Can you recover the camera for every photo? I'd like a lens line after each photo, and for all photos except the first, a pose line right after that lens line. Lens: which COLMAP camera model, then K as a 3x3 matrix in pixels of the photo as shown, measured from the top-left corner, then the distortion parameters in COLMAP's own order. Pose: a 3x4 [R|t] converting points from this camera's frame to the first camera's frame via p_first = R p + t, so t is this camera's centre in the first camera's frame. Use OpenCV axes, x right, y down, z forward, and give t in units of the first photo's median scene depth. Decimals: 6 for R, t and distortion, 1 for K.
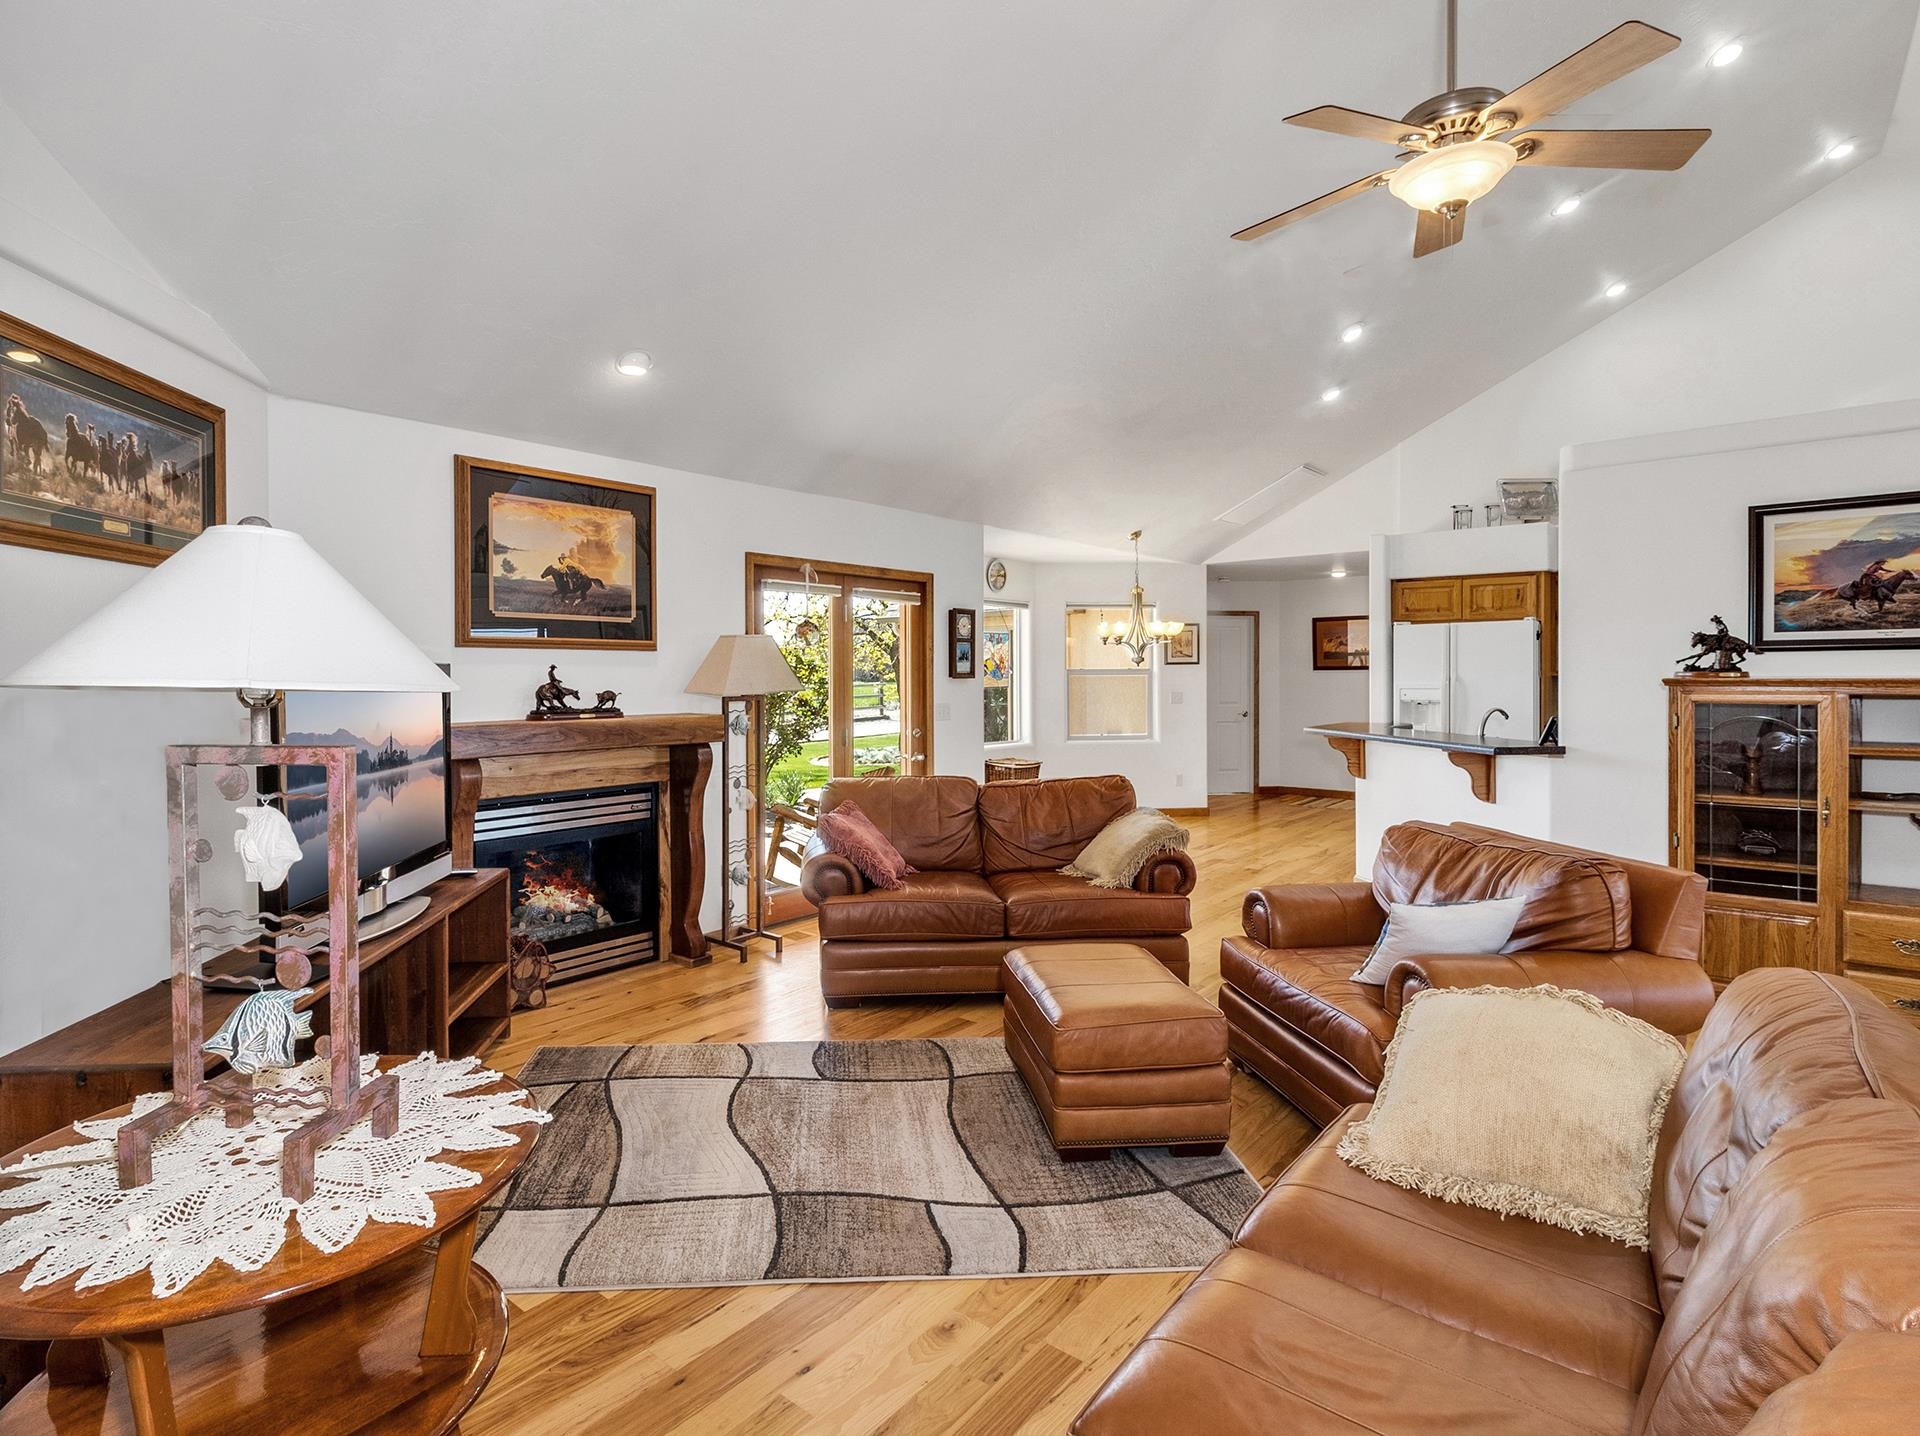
lens RADIAL K [[996.7, 0, 907.7], [0, 996.7, 685.3], [0, 0, 1]] dist [-0.022345, 0.000475]
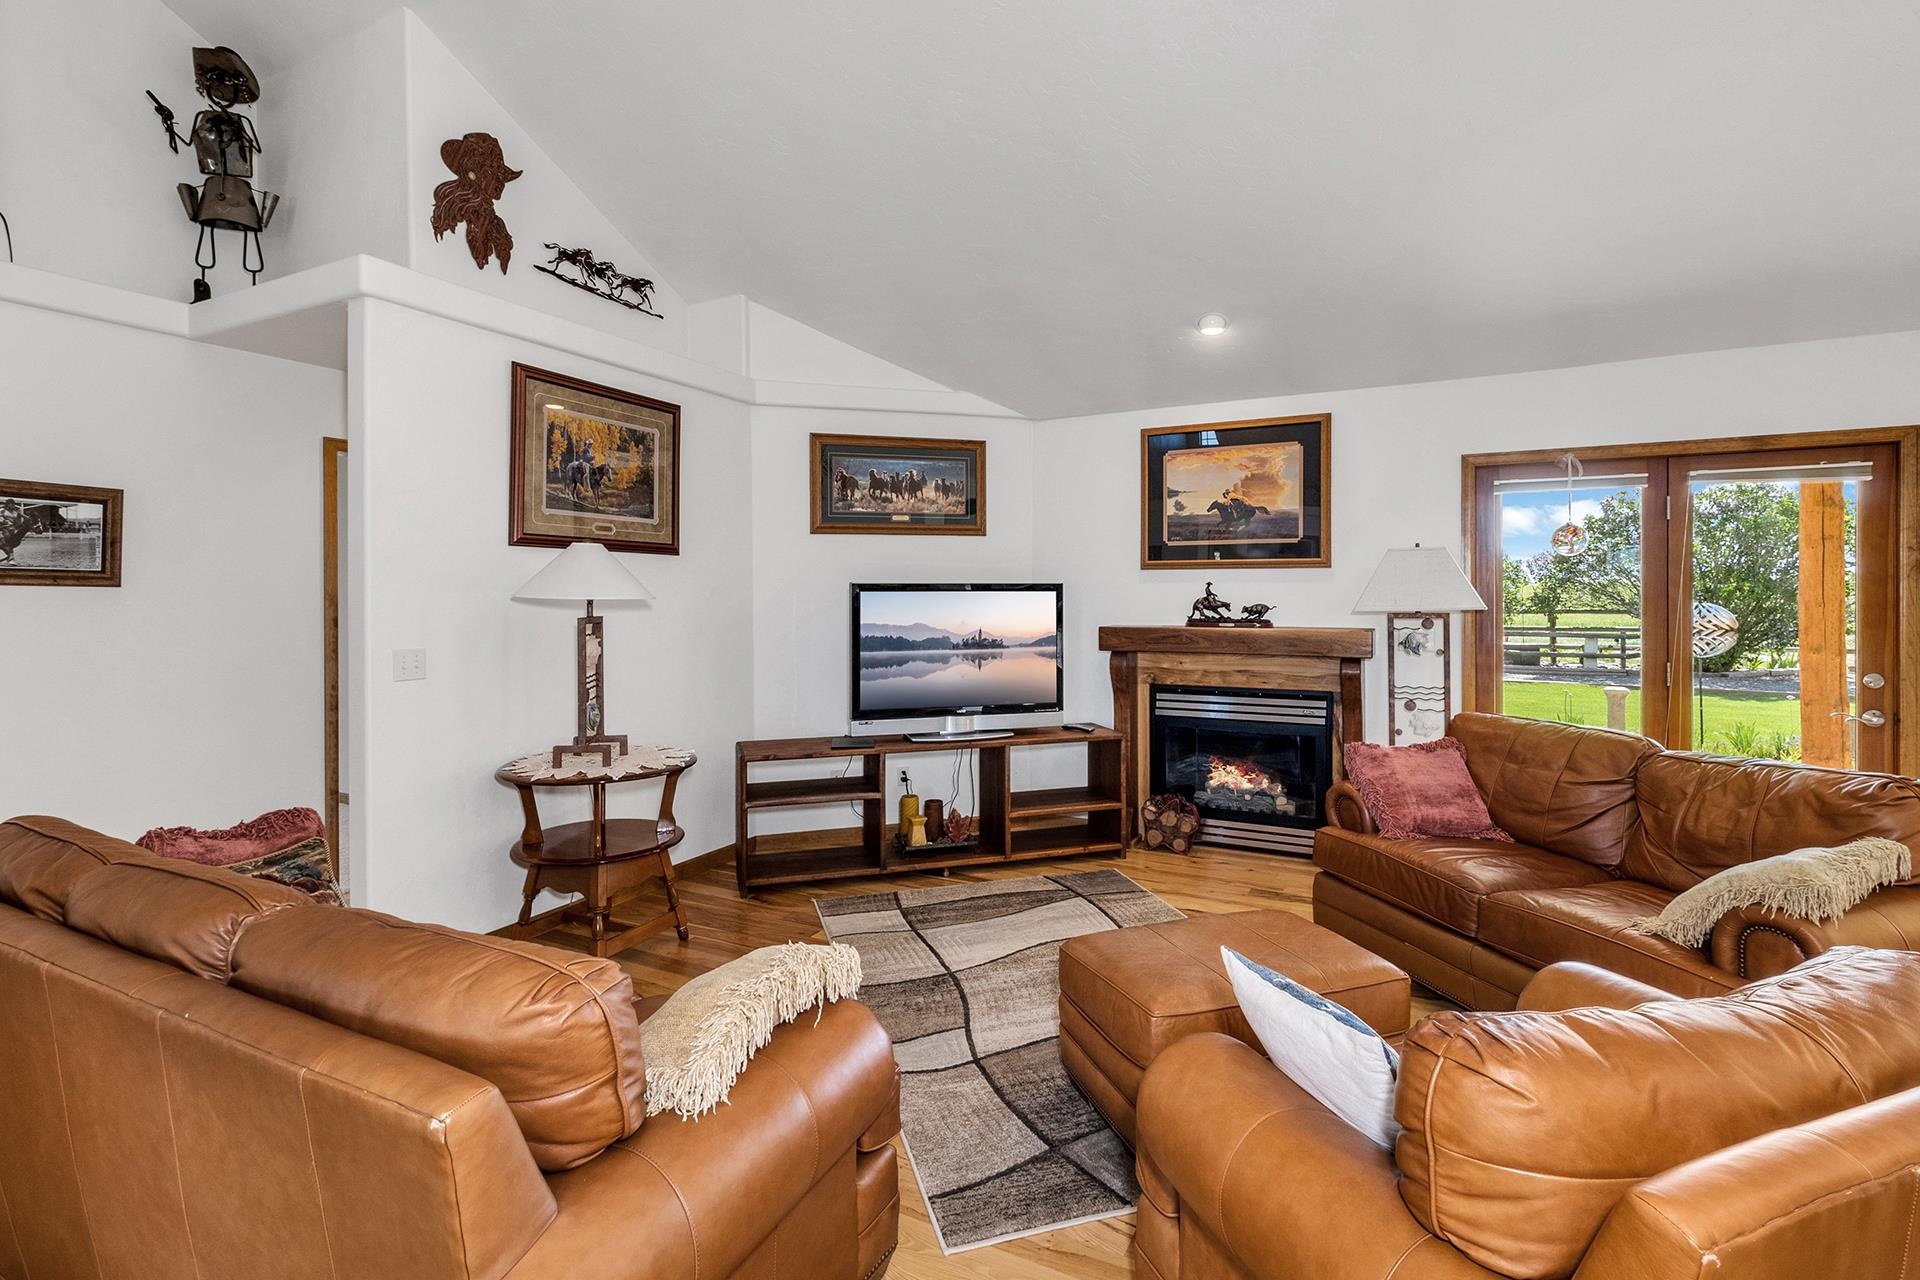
lens RADIAL K [[898.6, 0, 943.8], [0, 898.6, 597.2], [0, 0, 1]] dist [-0.022373, 0.001130]
pose [[0.209165, 0.010980, -0.977819, 0.639167], [-0.005923, 0.999933, 0.009962, -0.010897], [0.977862, 0.003708, 0.209216, 0.435680]]
